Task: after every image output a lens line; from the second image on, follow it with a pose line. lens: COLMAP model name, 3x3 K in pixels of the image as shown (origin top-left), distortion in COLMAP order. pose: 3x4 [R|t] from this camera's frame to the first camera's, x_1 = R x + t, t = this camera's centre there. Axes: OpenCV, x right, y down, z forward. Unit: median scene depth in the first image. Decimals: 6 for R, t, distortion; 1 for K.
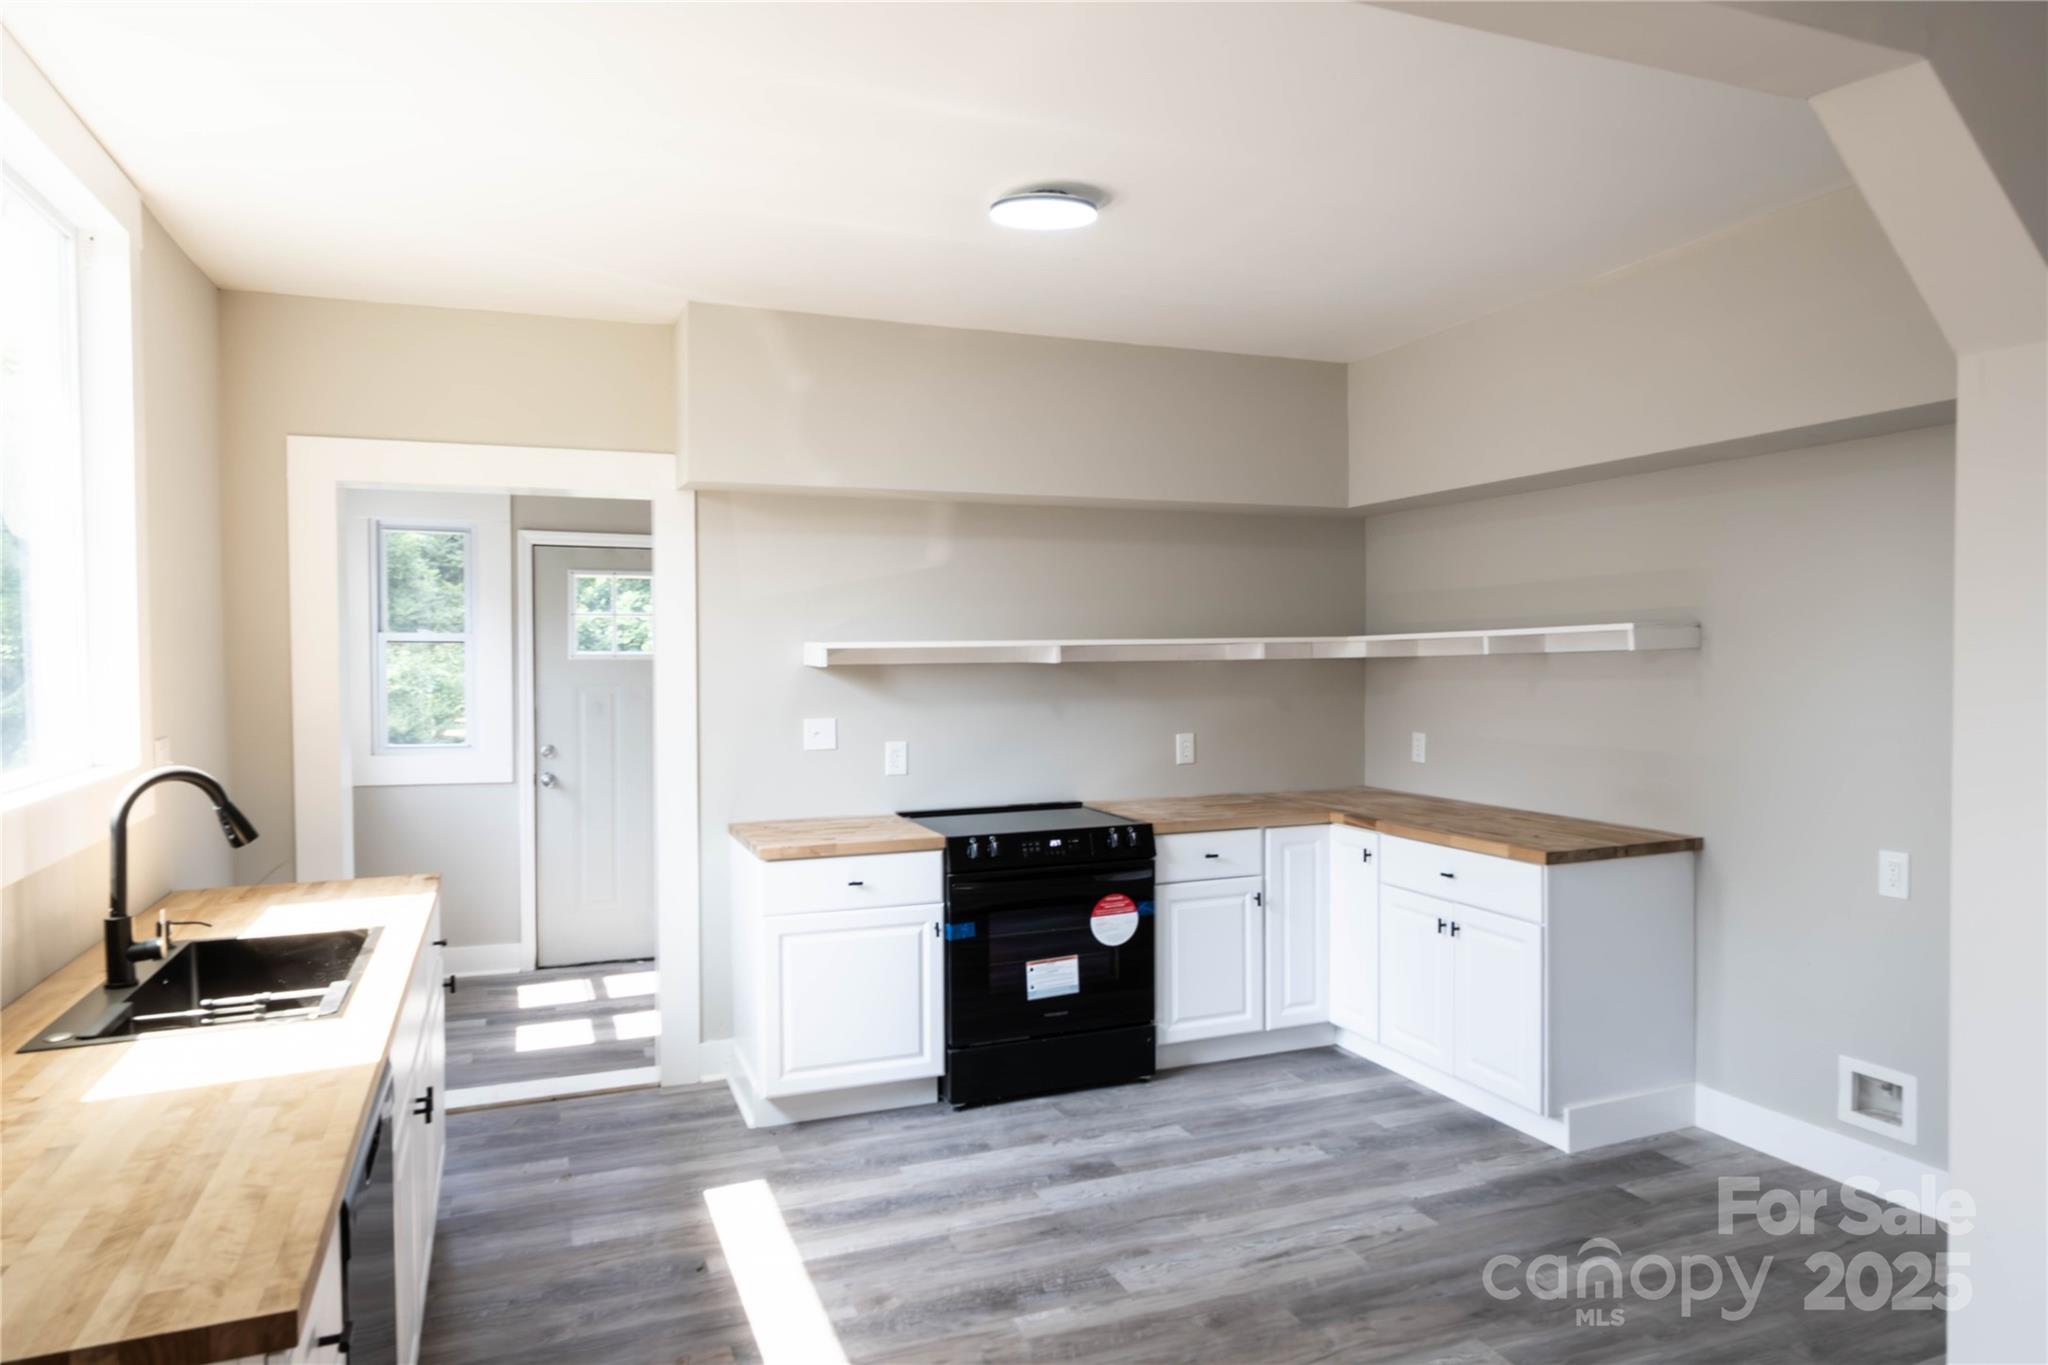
lens RADIAL K [[1262.9, 0, 1028.8], [0, 1262.9, 692.2], [0, 0, 1]] dist [0.005625, 0.003335]
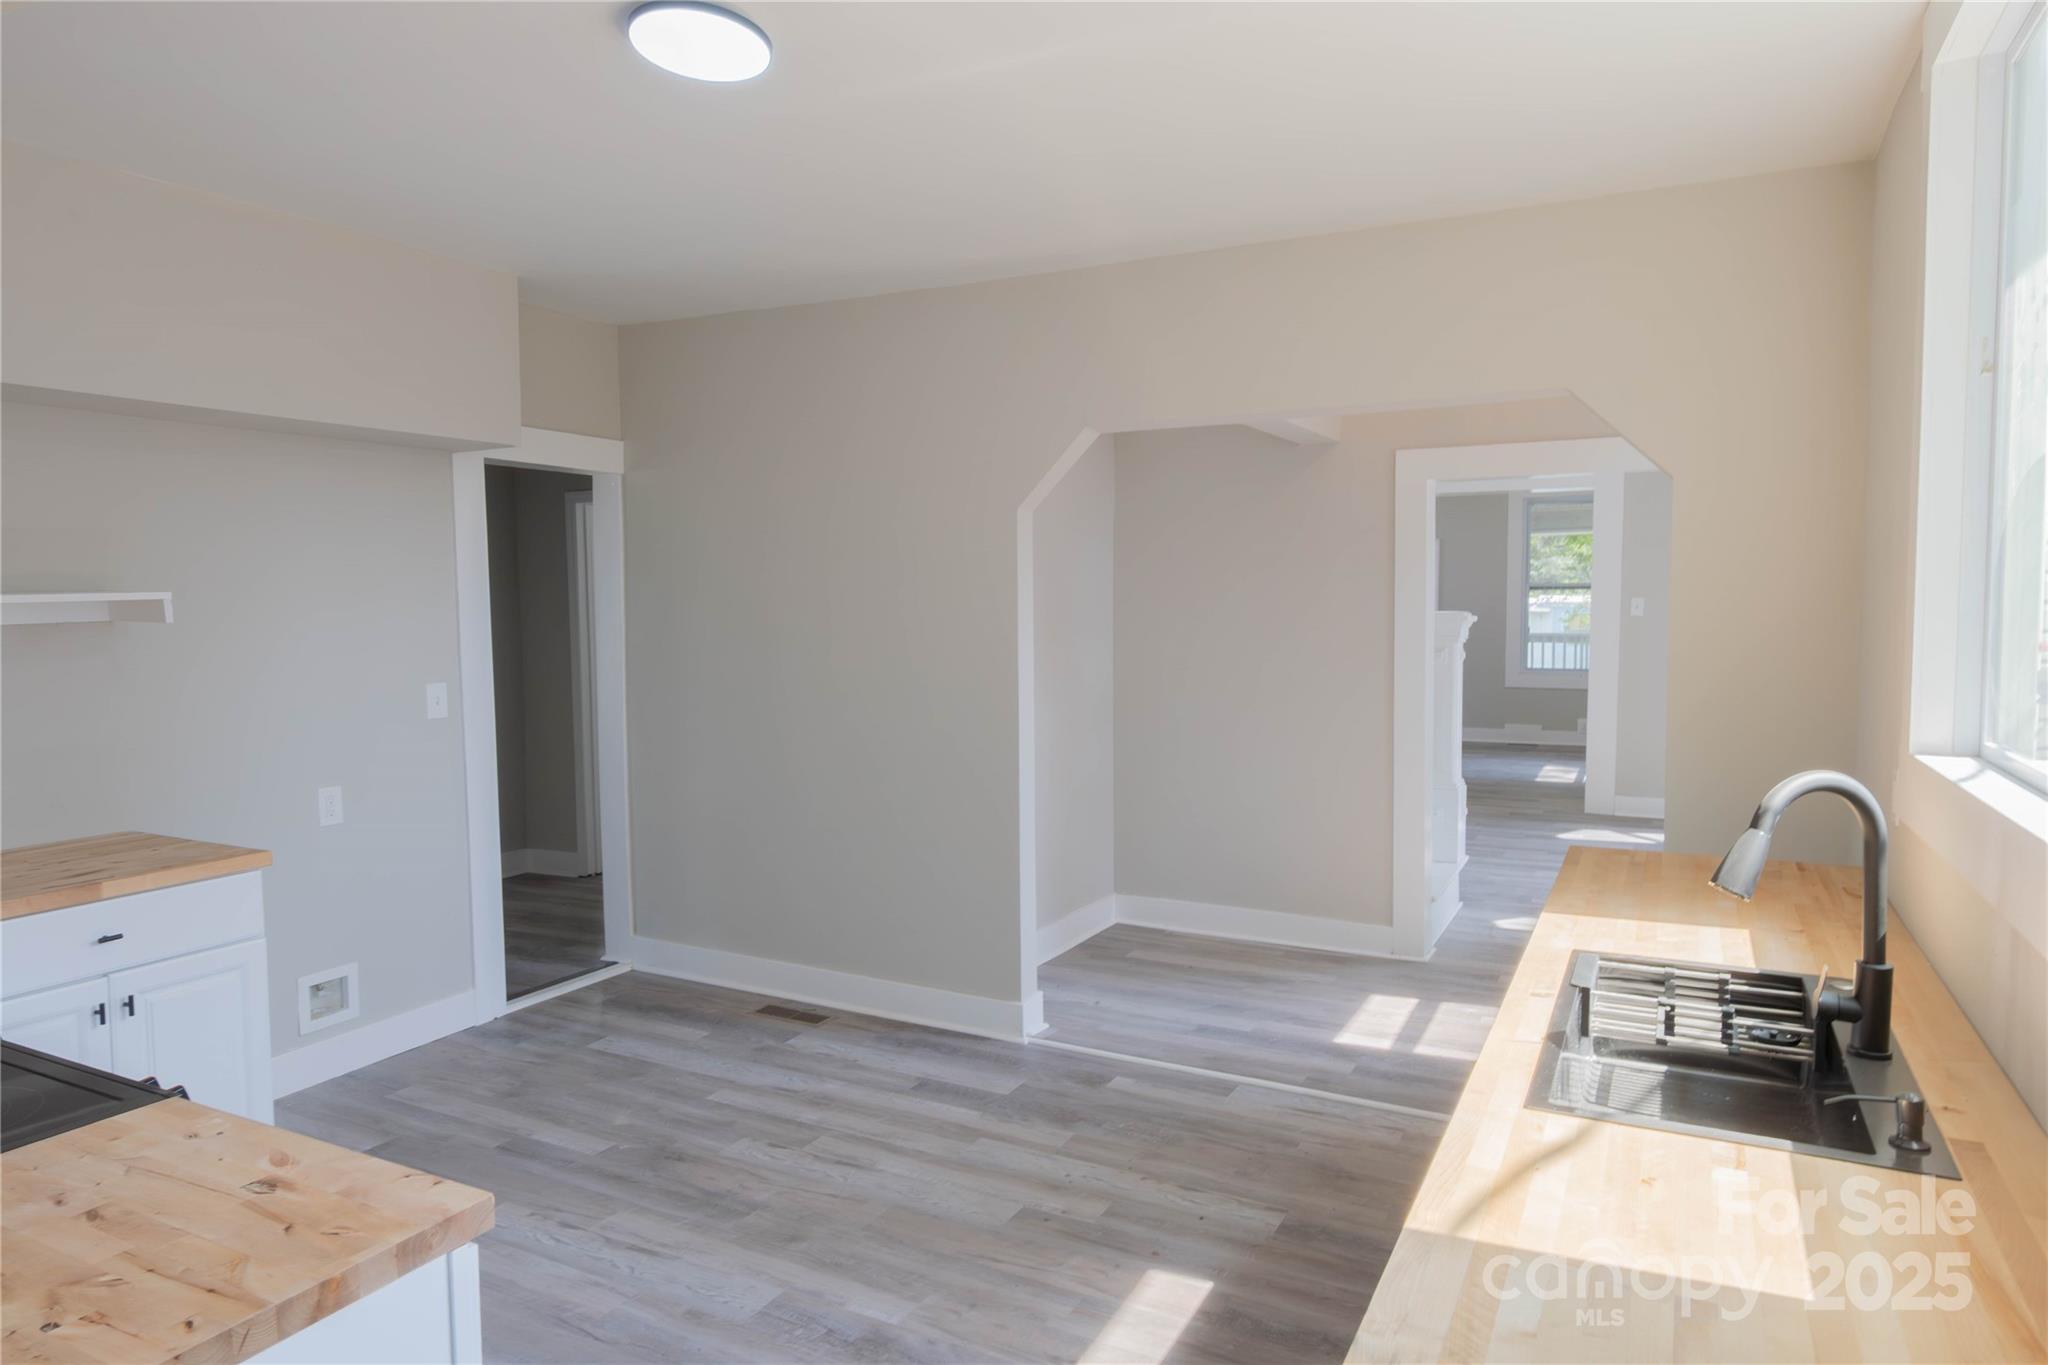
lens RADIAL K [[1262.9, 0, 1035.1], [0, 1262.9, 676.8], [0, 0, 1]] dist [0.005625, 0.003335]
pose [[-0.656852, -0.036981, 0.753112, -0.726129], [0.028672, 0.996849, 0.073957, -0.054507], [-0.753474, 0.070172, -0.653722, 1.398463]]
